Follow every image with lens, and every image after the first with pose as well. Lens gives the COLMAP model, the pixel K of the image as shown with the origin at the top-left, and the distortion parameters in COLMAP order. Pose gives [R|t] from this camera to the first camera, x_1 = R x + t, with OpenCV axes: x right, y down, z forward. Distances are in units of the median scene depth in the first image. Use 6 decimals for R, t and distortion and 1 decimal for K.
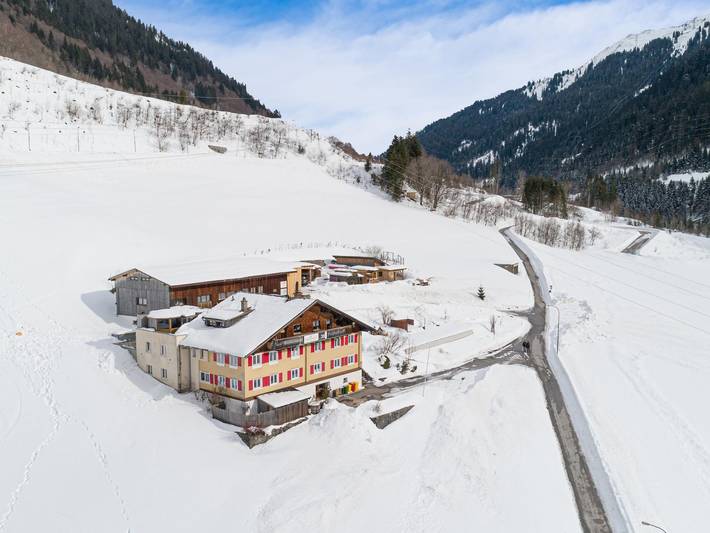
lens RADIAL K [[624.3, 0, 354.8], [0, 624.3, 267.5], [0, 0, 1]] dist [0.021988, -0.014446]
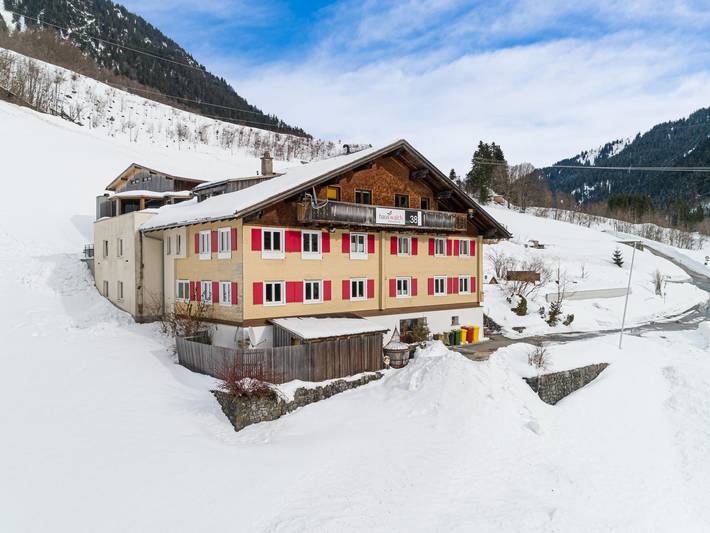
lens RADIAL K [[496.7, 0, 356.2], [0, 496.7, 265.6], [0, 0, 1]] dist [0.025442, 0.003462]
pose [[0.988283, -0.005811, -0.152521, -0.035930], [-0.008029, 0.995912, -0.089970, 0.183925], [0.152420, 0.090140, 0.984197, 0.596616]]
